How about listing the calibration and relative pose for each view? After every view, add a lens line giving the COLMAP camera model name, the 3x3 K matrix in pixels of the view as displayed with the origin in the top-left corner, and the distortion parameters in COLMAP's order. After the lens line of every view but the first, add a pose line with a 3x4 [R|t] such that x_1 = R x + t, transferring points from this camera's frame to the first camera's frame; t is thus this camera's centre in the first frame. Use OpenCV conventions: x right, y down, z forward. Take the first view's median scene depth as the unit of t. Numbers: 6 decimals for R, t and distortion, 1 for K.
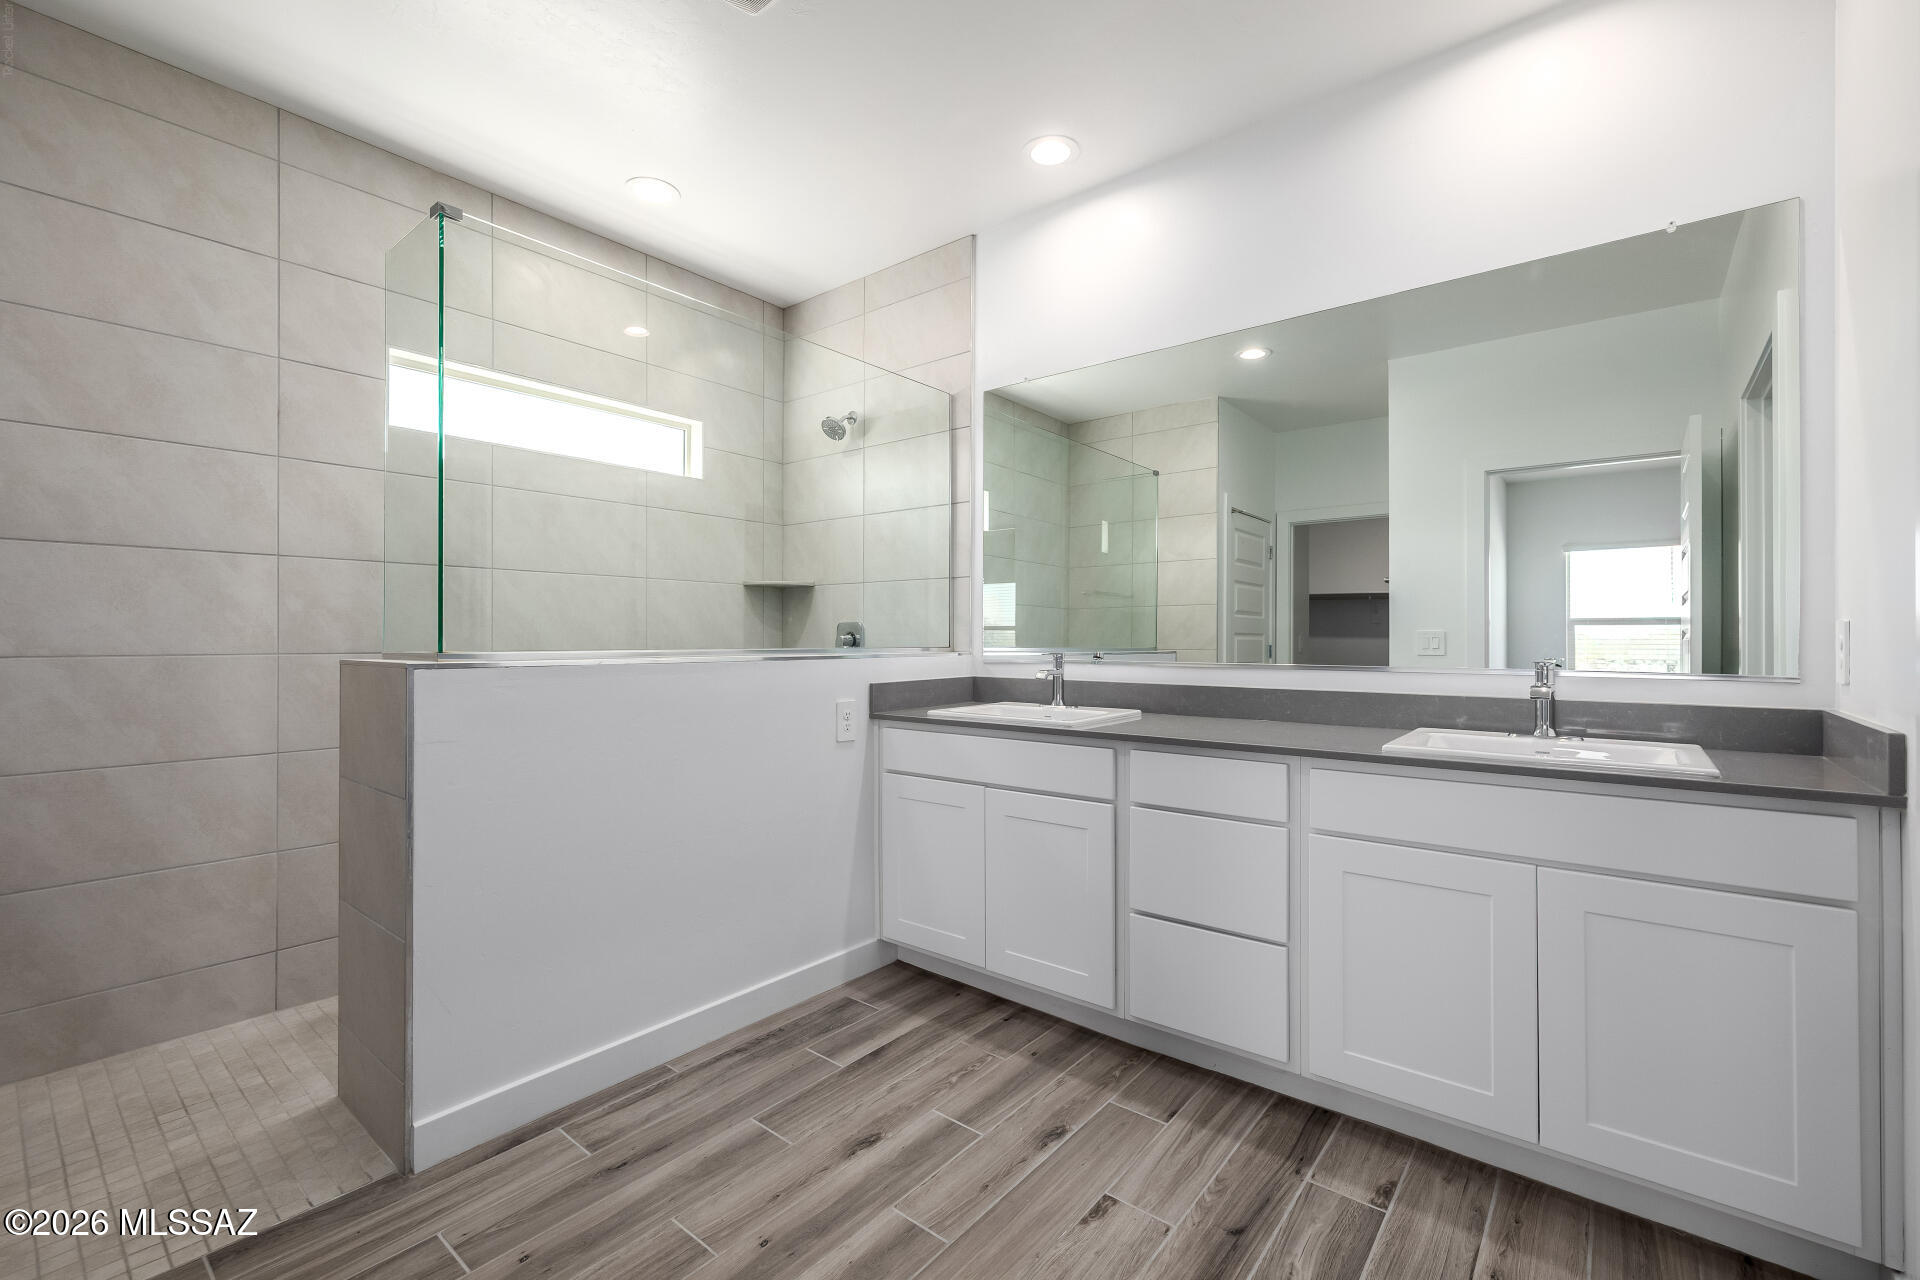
lens RADIAL K [[808.4, 0, 955.4], [0, 808.4, 635.1], [0, 0, 1]] dist [0.000595, -0.000098]
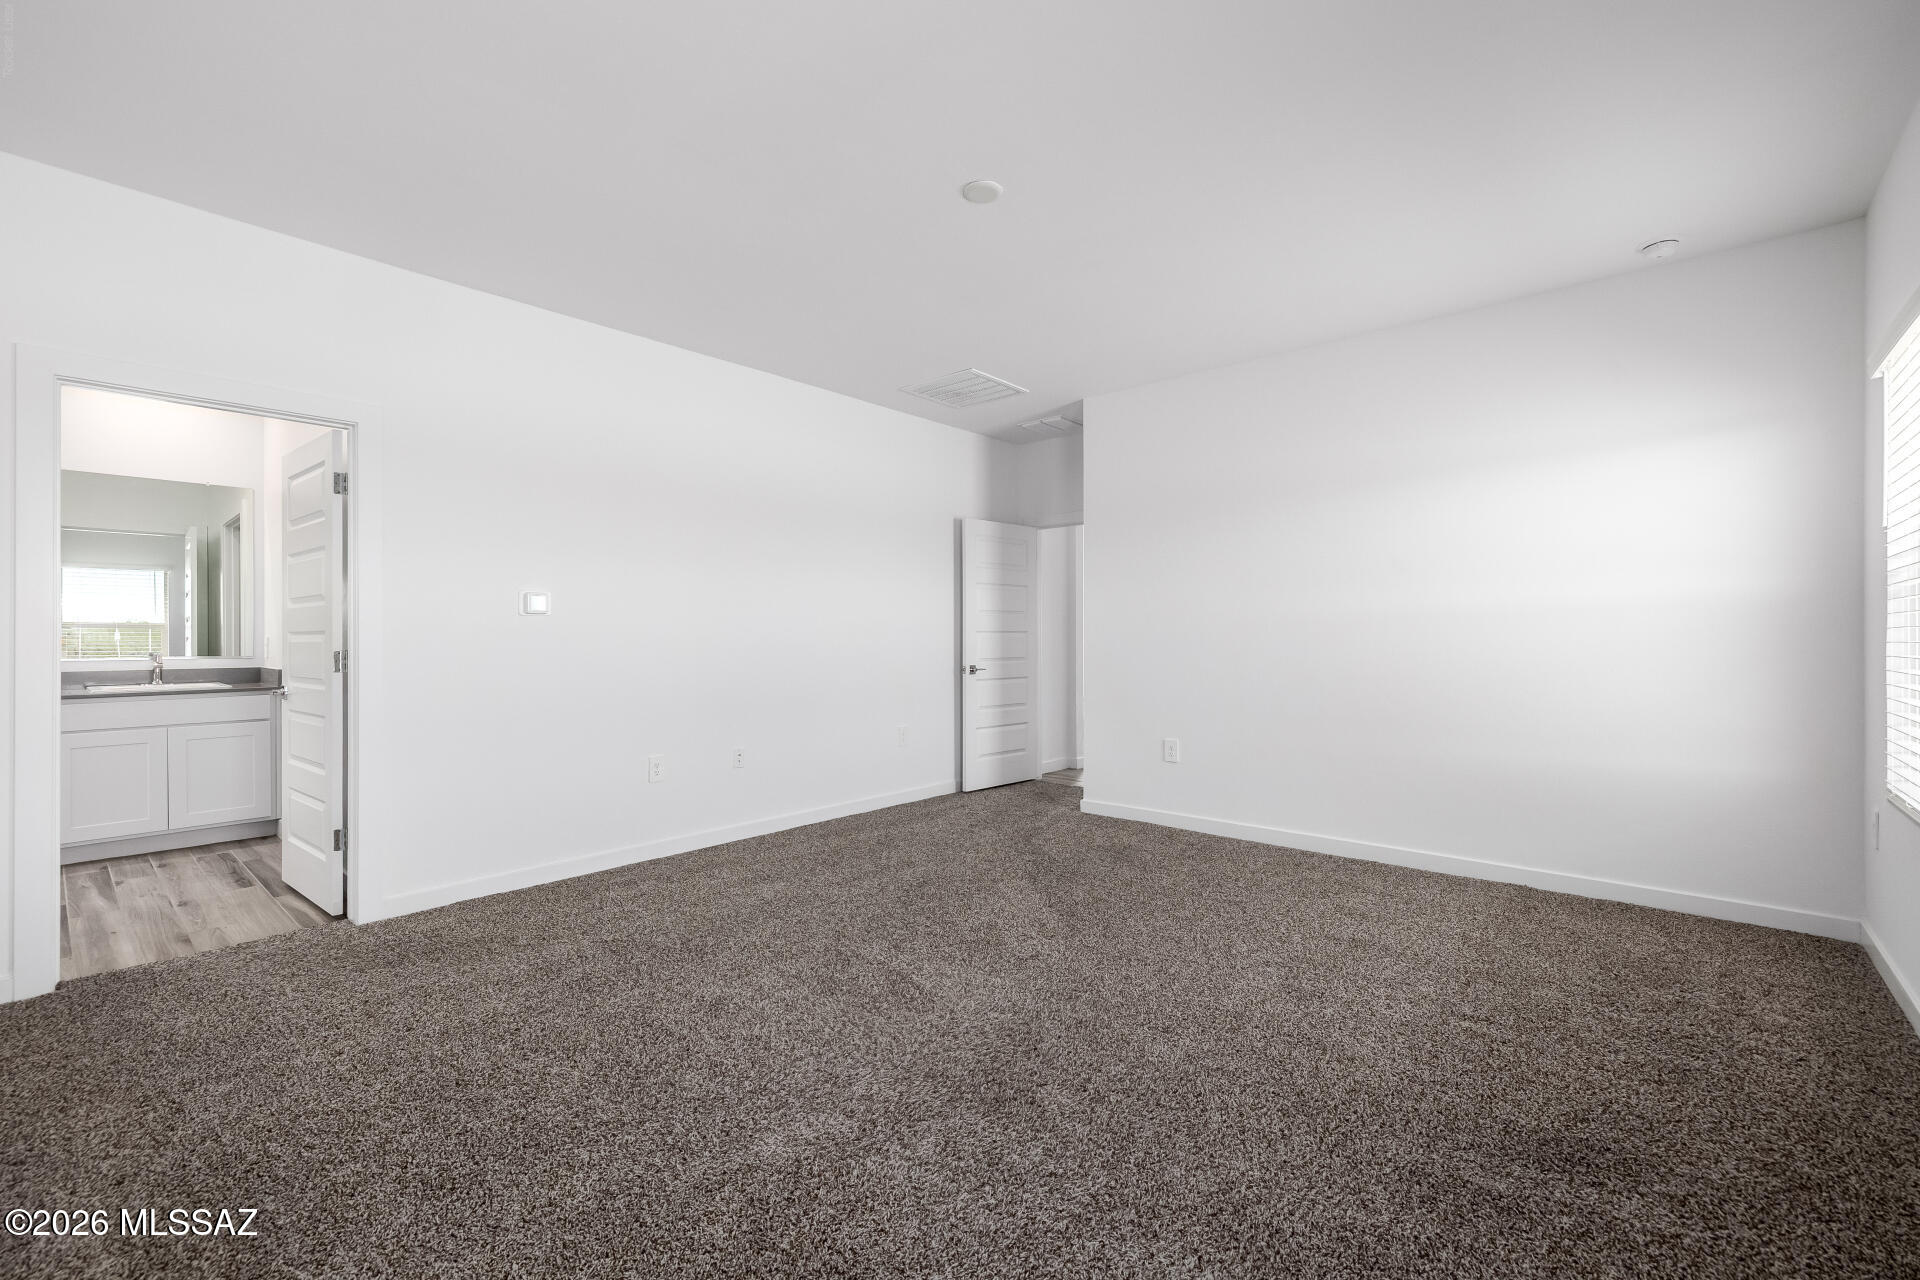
lens RADIAL K [[808.4, 0, 955.4], [0, 808.4, 635.1], [0, 0, 1]] dist [0.000595, -0.000098]
pose [[0.031461, -0.006082, 0.999486, -1.487643], [-0.008548, 0.999943, 0.006354, -0.049810], [-0.999468, -0.008743, 0.031407, -1.347066]]
